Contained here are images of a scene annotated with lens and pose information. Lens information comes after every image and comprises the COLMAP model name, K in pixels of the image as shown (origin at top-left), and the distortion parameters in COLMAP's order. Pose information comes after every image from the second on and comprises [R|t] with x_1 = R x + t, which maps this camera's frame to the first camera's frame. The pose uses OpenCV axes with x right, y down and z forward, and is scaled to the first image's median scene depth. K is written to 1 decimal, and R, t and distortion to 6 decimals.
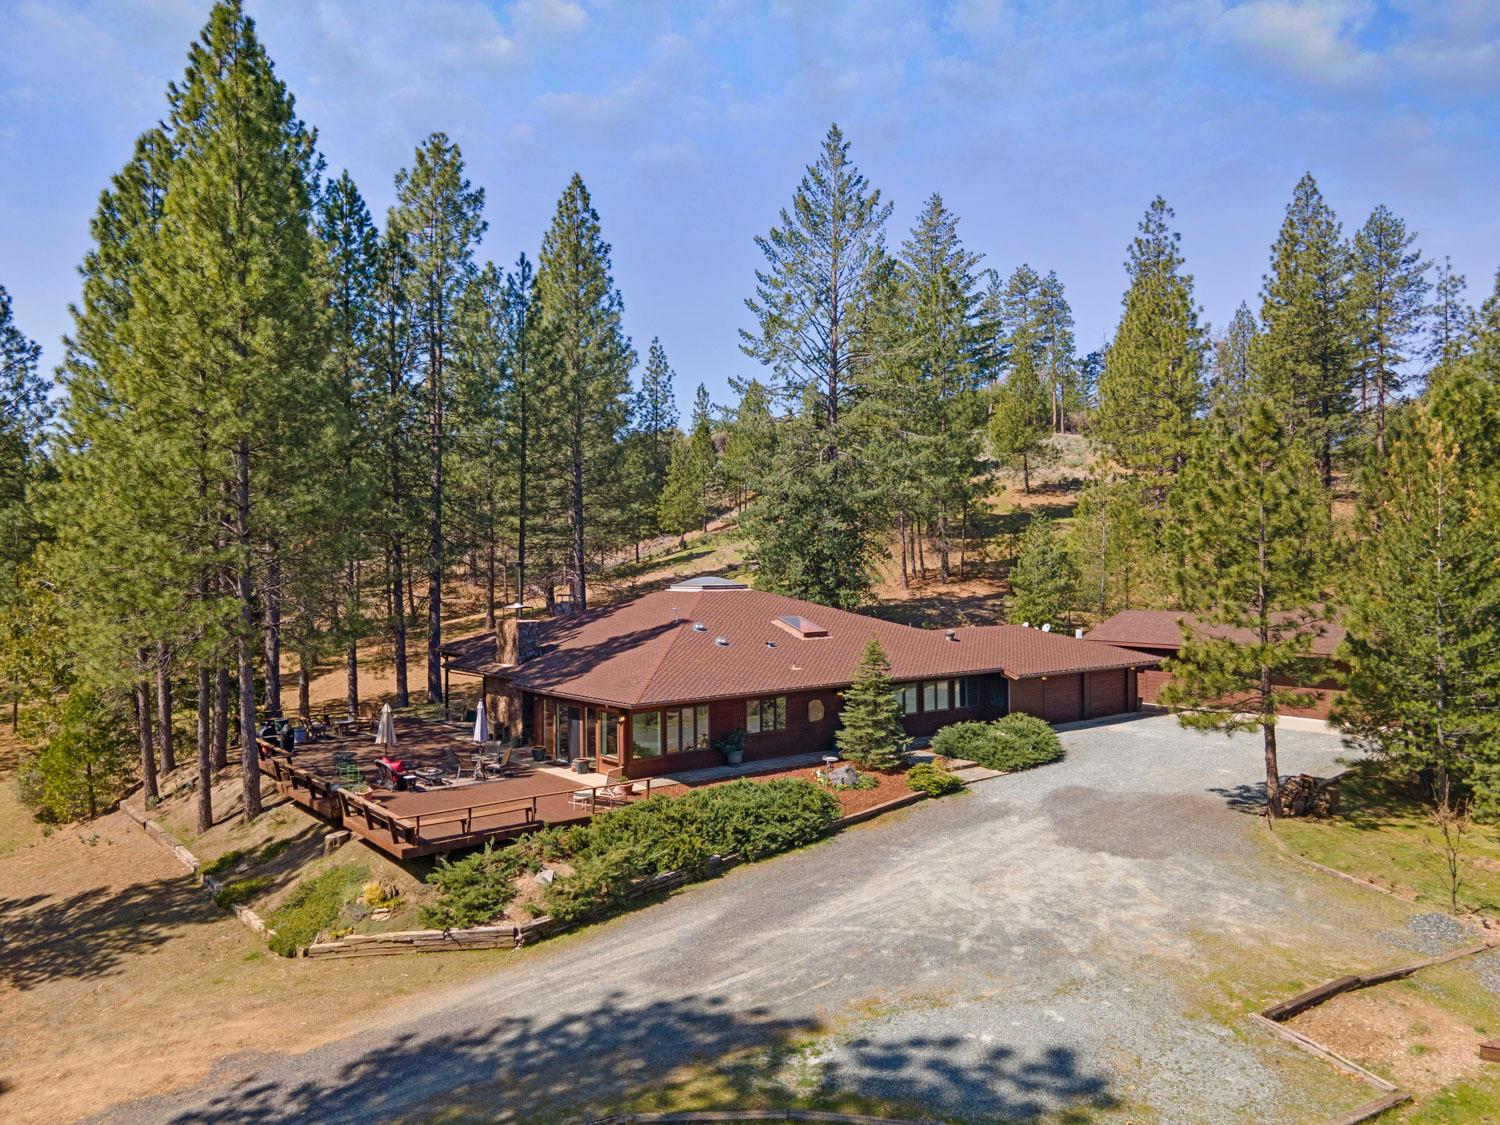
lens RADIAL K [[1095.2, 0, 752.6], [0, 1095.2, 555.2], [0, 0, 1]] dist [0.034578, 0.005971]
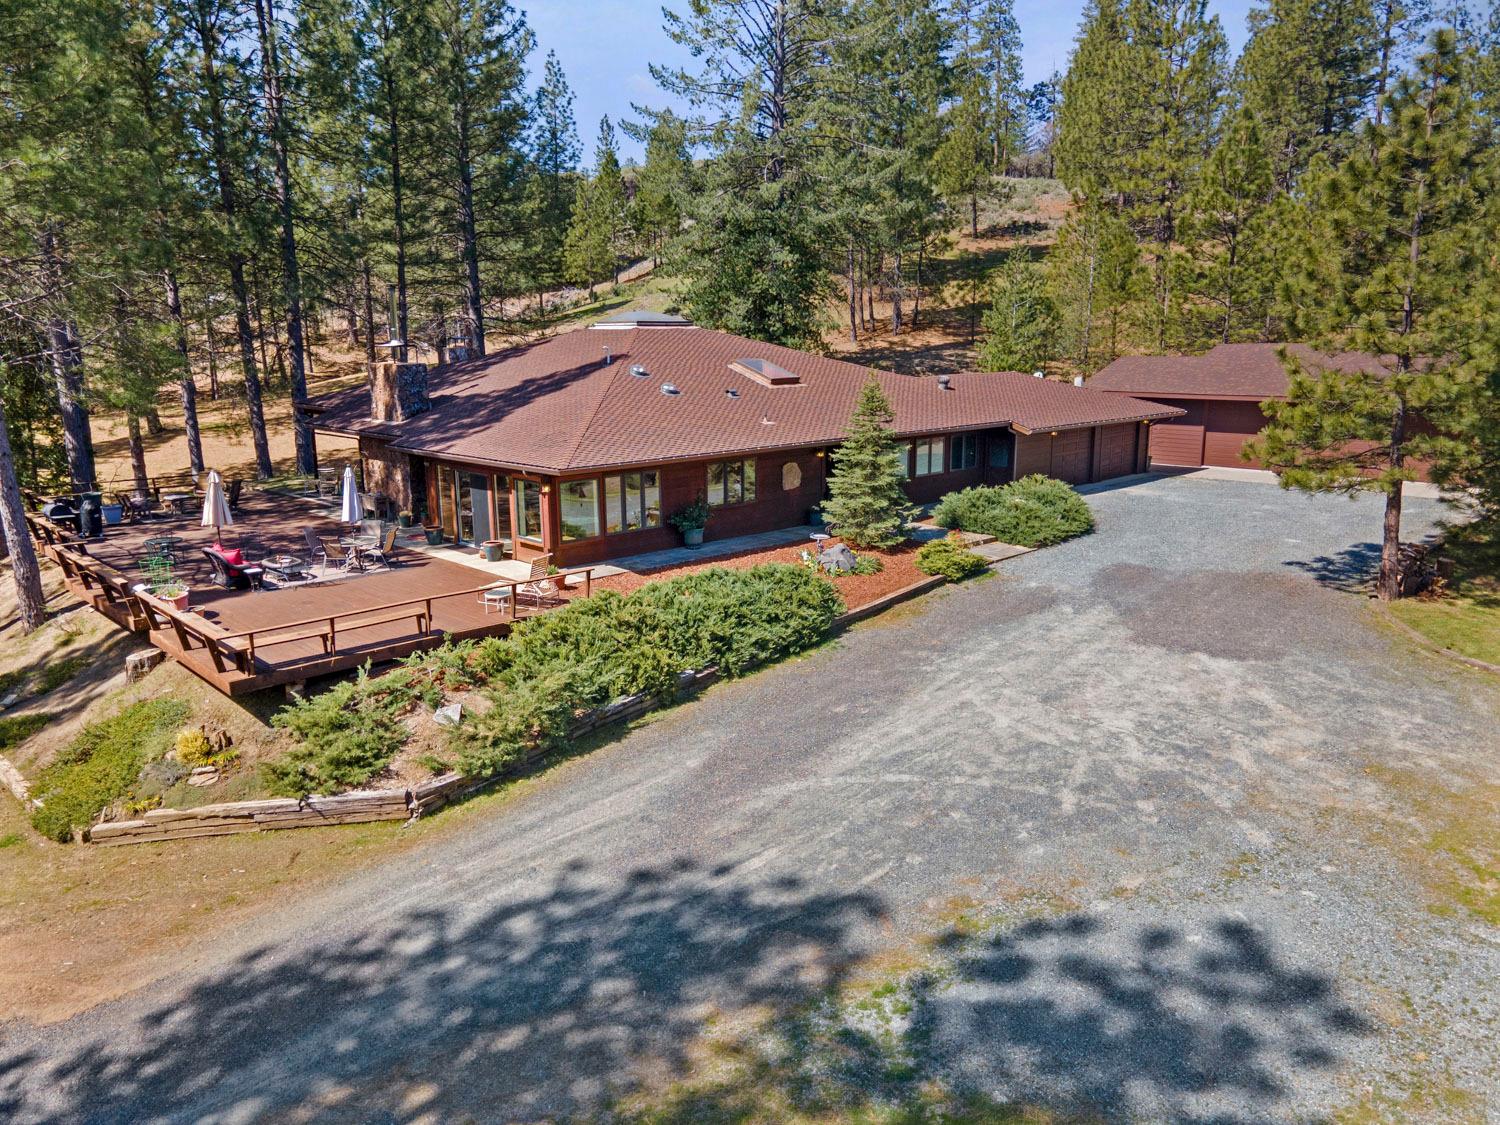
lens RADIAL K [[1095.2, 0, 748.4], [0, 1095.2, 547.5], [0, 0, 1]] dist [0.034578, 0.005971]
pose [[0.996608, -0.017598, 0.080391, -0.044730], [0.001213, 0.979903, 0.199472, 0.042683], [-0.082285, -0.198697, 0.976600, 0.269713]]
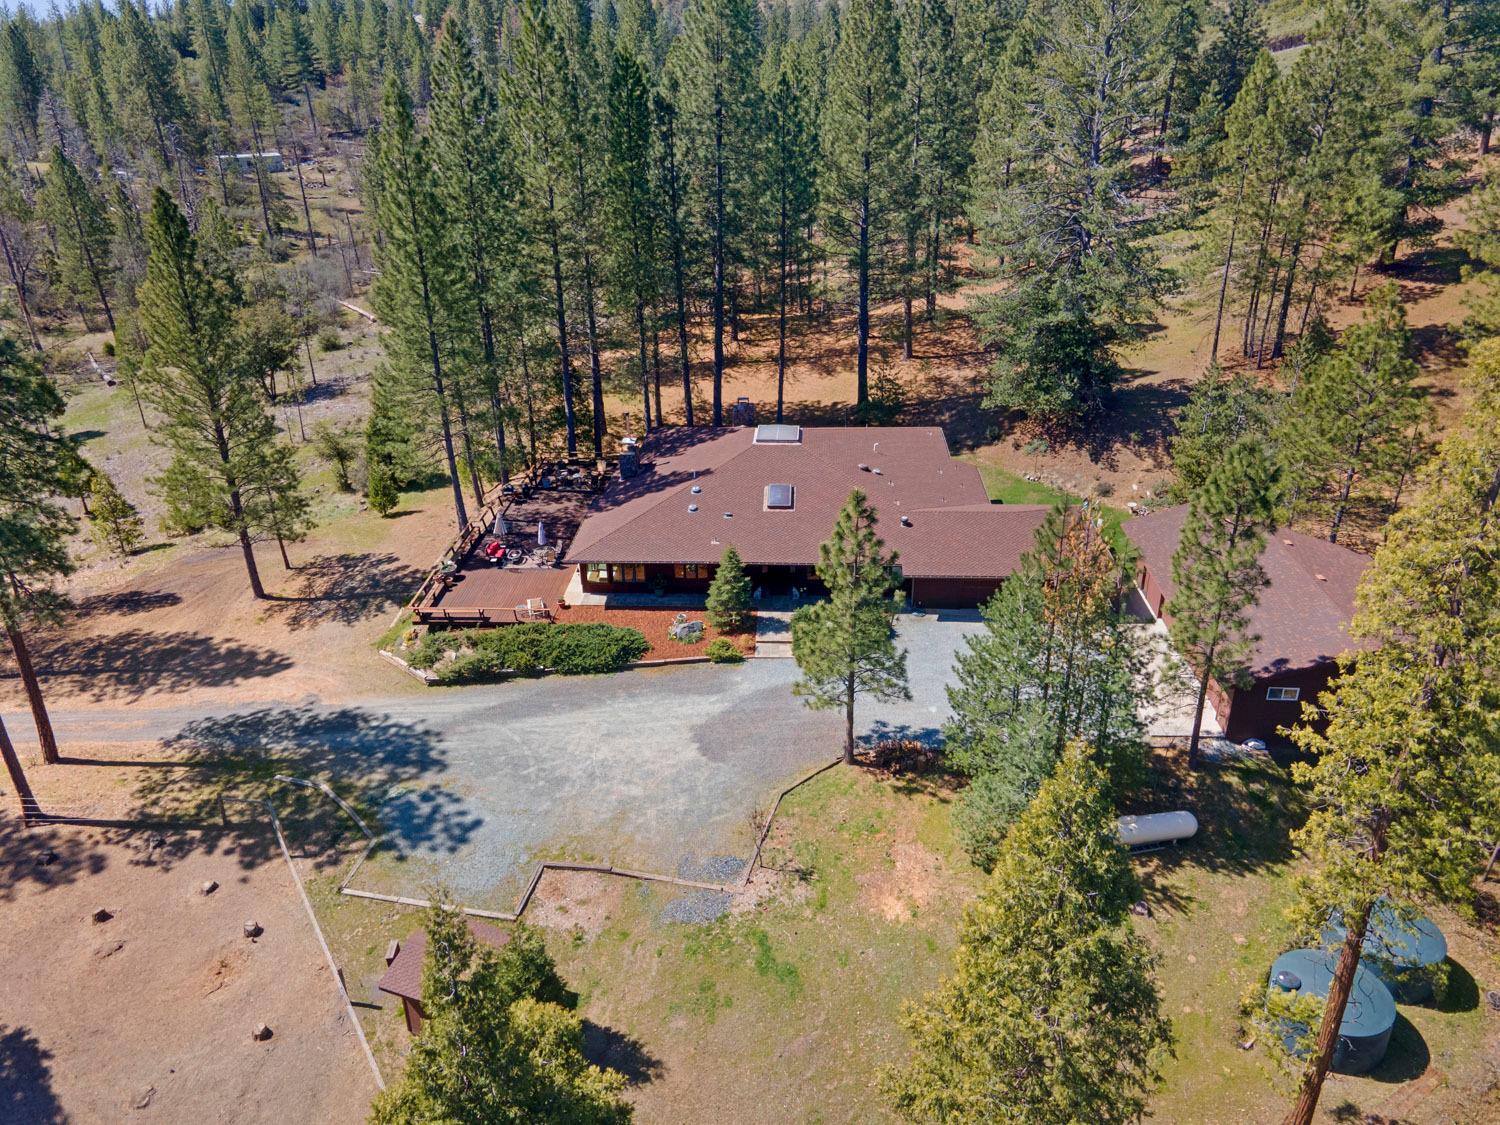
lens RADIAL K [[1095.2, 0, 761.3], [0, 1095.2, 559.2], [0, 0, 1]] dist [0.034578, 0.005971]
pose [[0.750854, 0.287454, -0.594633, 1.151050], [0.012949, 0.893740, 0.448398, -0.635895], [0.660342, -0.344381, 0.667346, 0.060035]]
